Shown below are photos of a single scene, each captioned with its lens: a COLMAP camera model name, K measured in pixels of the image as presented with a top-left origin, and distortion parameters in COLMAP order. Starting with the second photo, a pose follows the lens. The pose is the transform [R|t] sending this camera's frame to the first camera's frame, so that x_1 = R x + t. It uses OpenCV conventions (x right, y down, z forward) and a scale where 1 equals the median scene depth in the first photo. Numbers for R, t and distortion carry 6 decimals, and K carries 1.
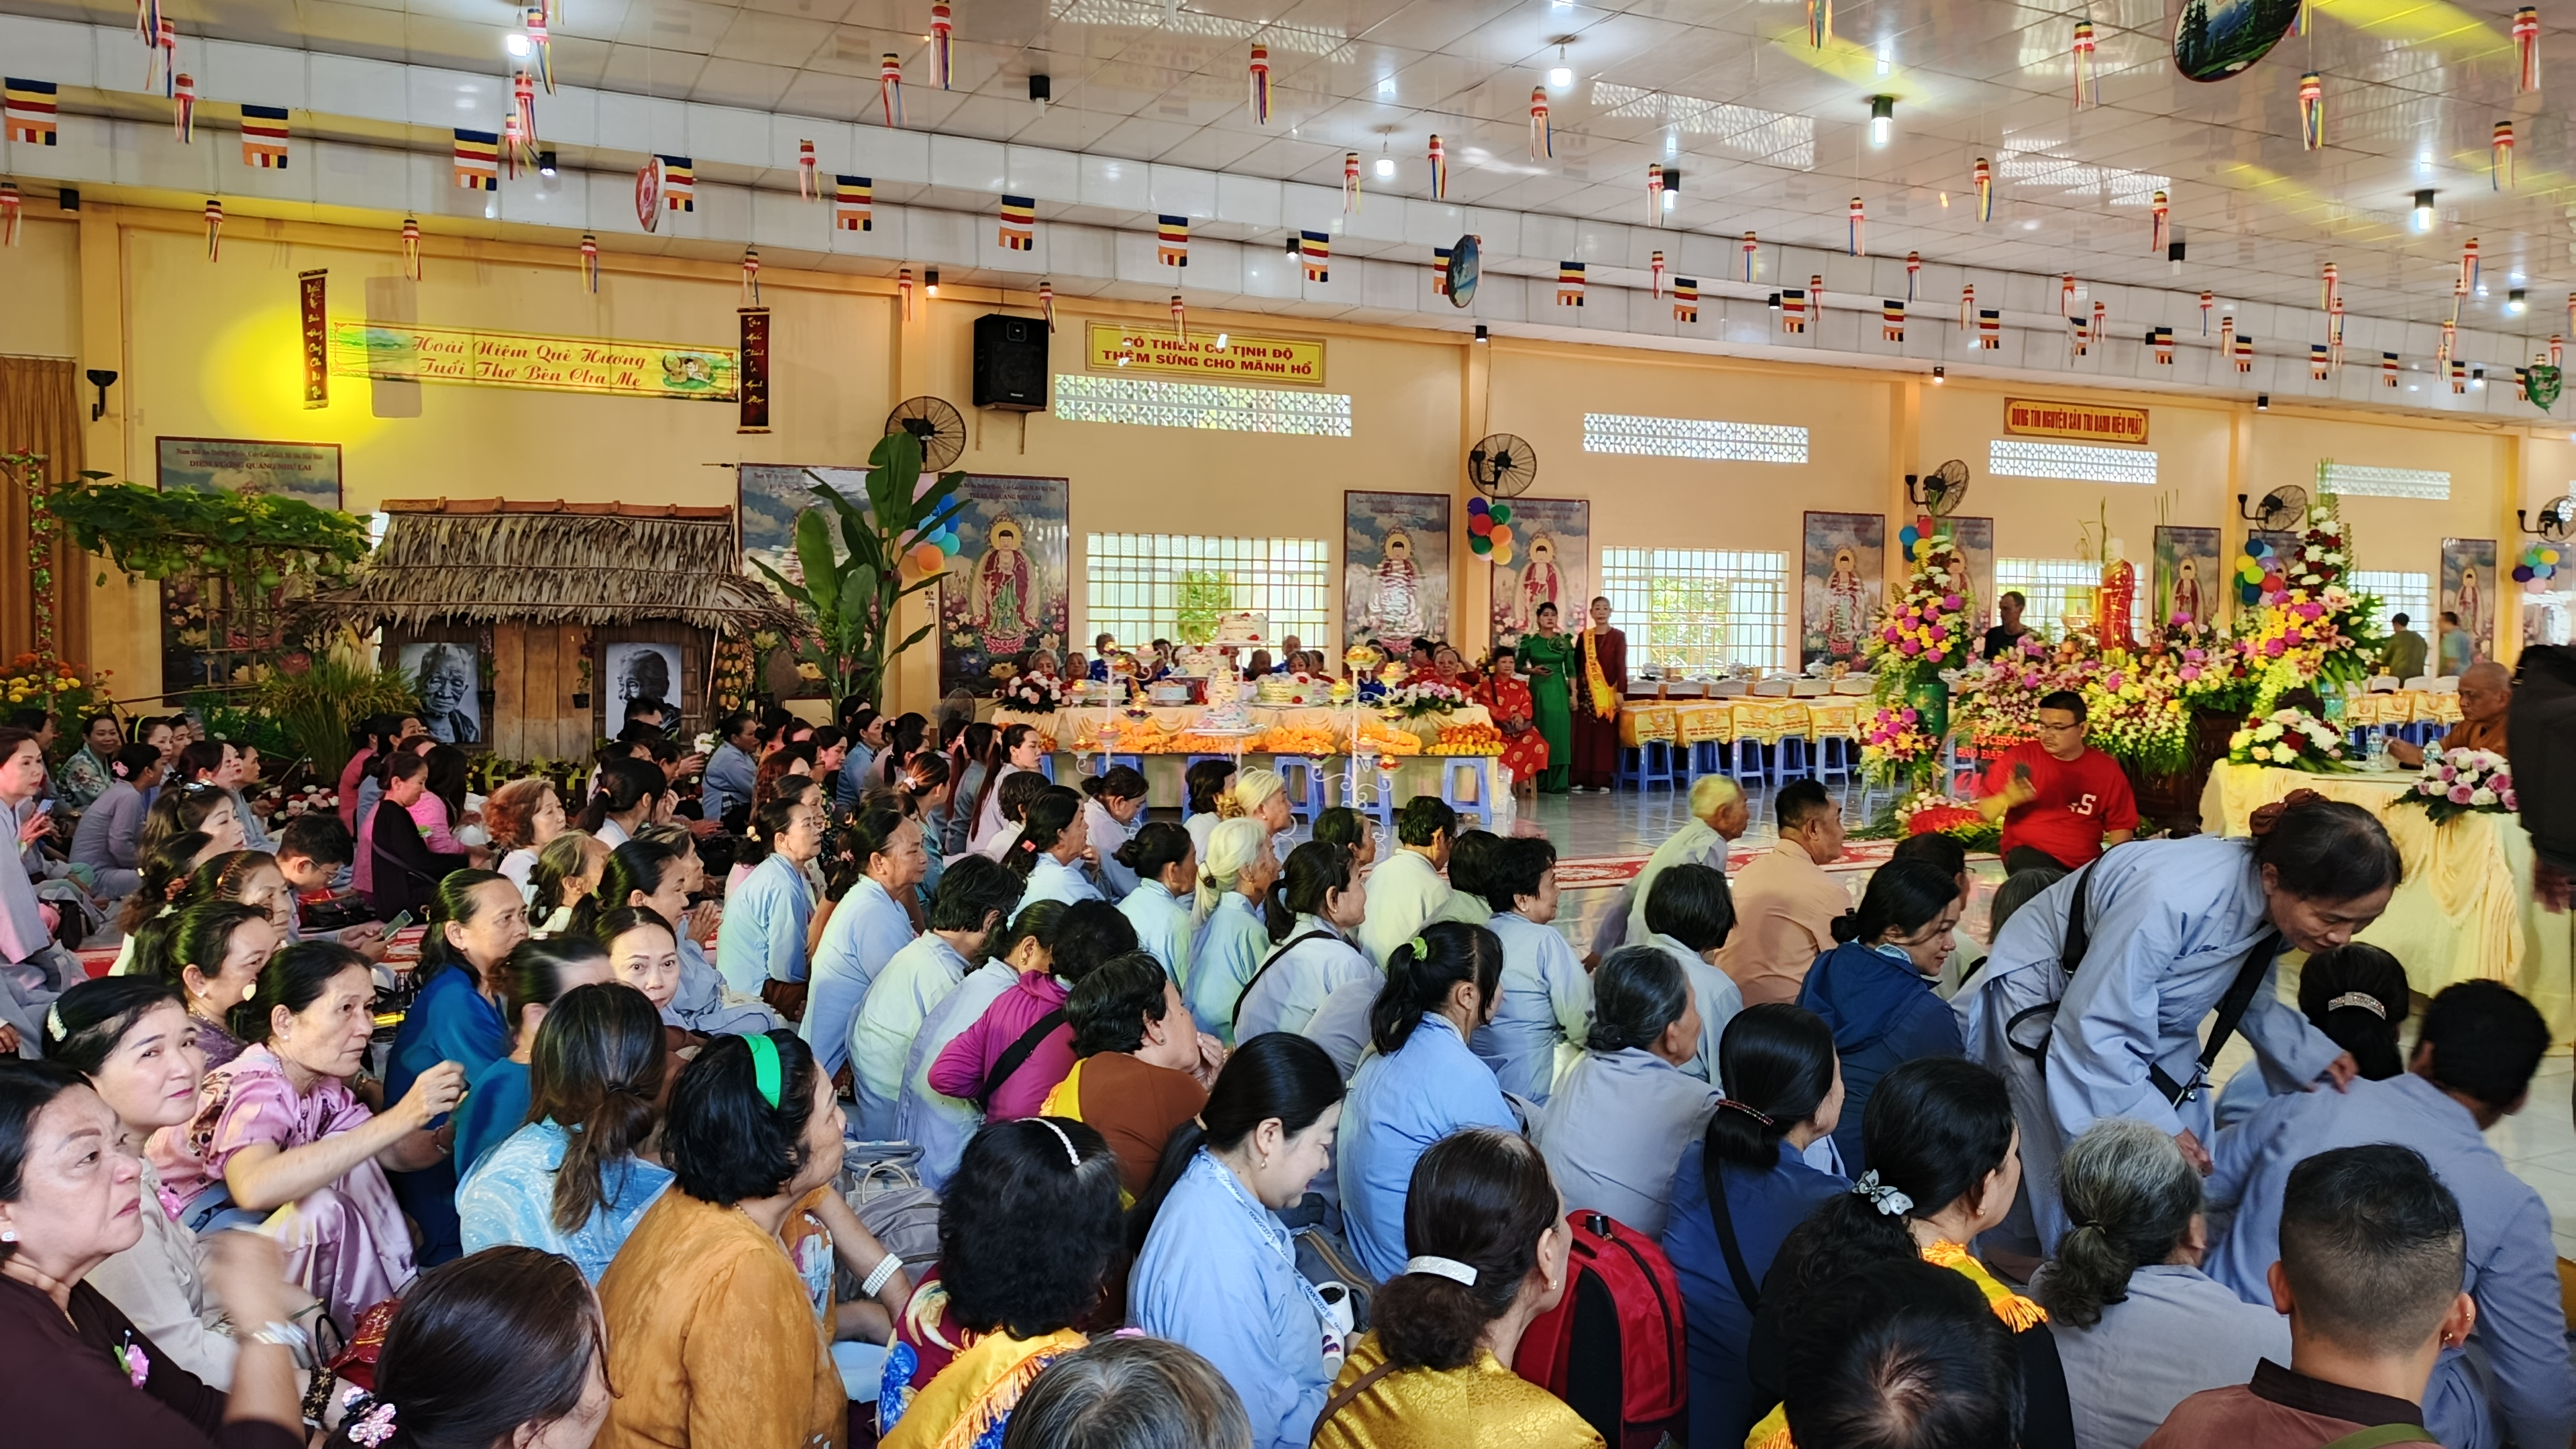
lens RADIAL K [[1840.9, 0, 1245.0], [0, 1840.9, 690.3], [0, 0, 1]] dist [0.035239, -0.016844]
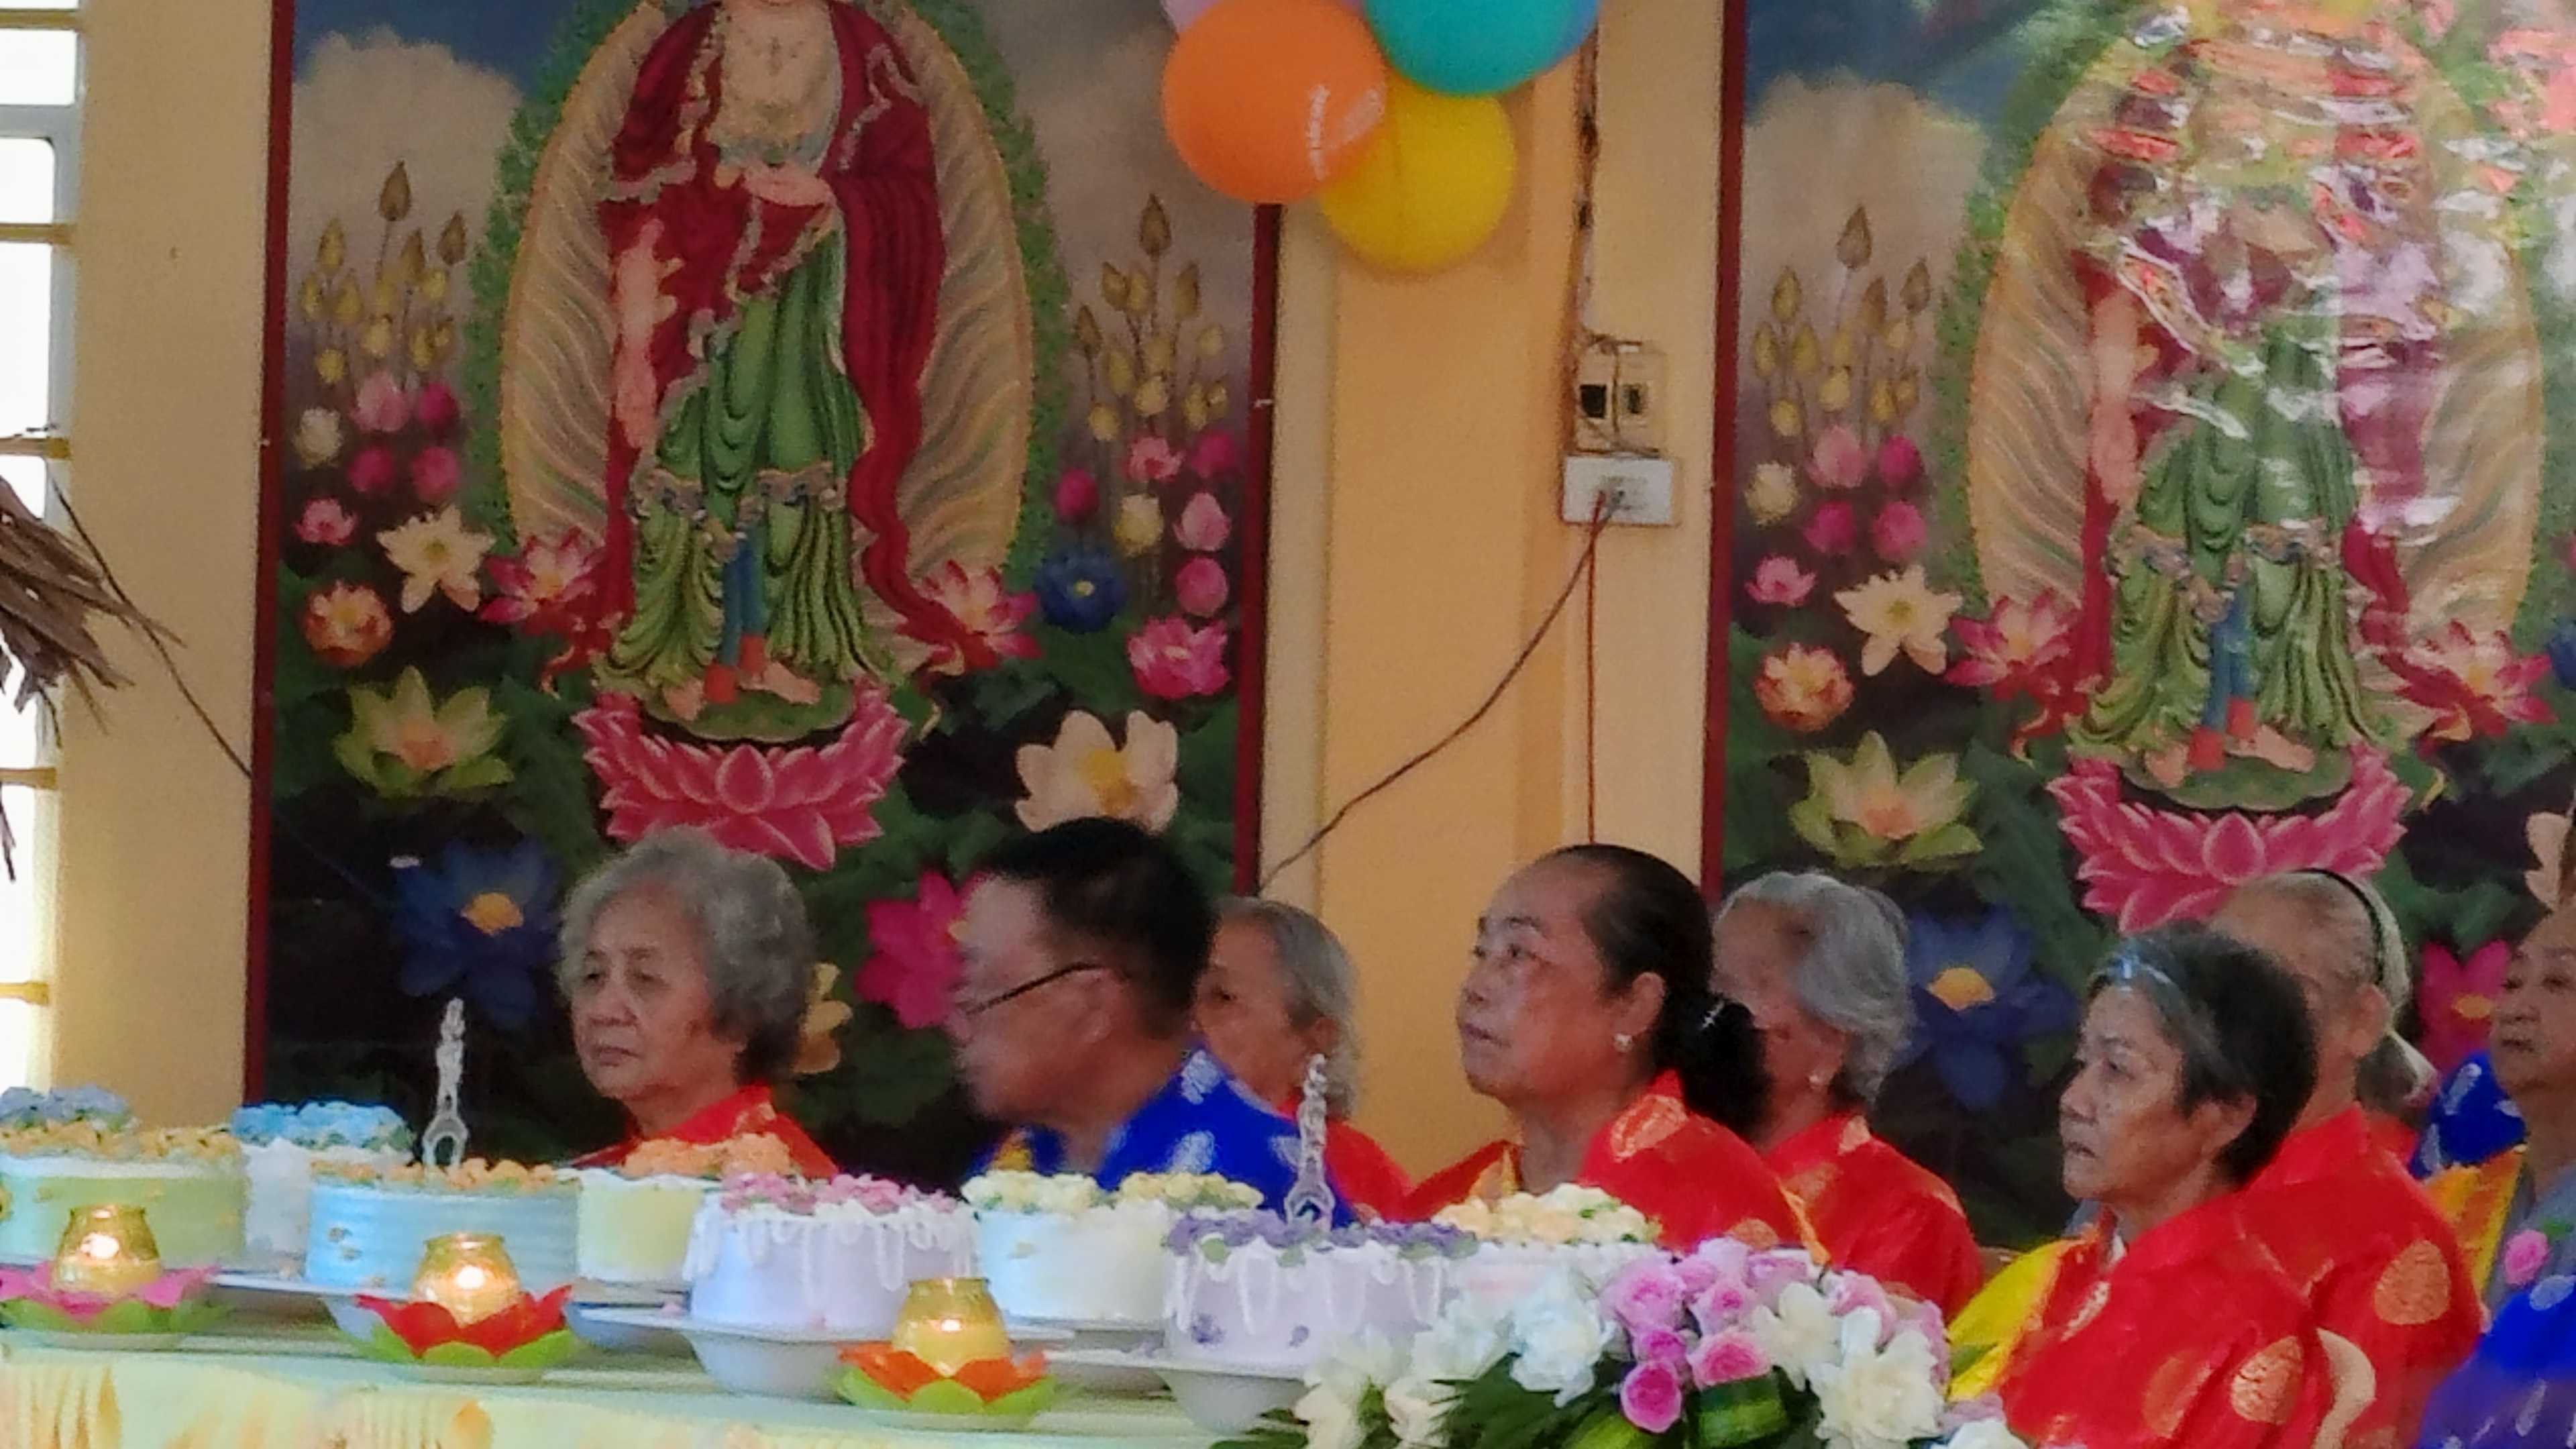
lens RADIAL K [[15936.5, 0, 1291.6], [0, 15936.5, 712.4], [0, 0, 1]] dist [-0.059328, 0.000000]
pose [[0.636013, 0.021971, -0.771366, 0.680503], [-0.061246, 0.997879, -0.022076, -0.009813], [0.769244, 0.061284, 0.636009, 0.373885]]
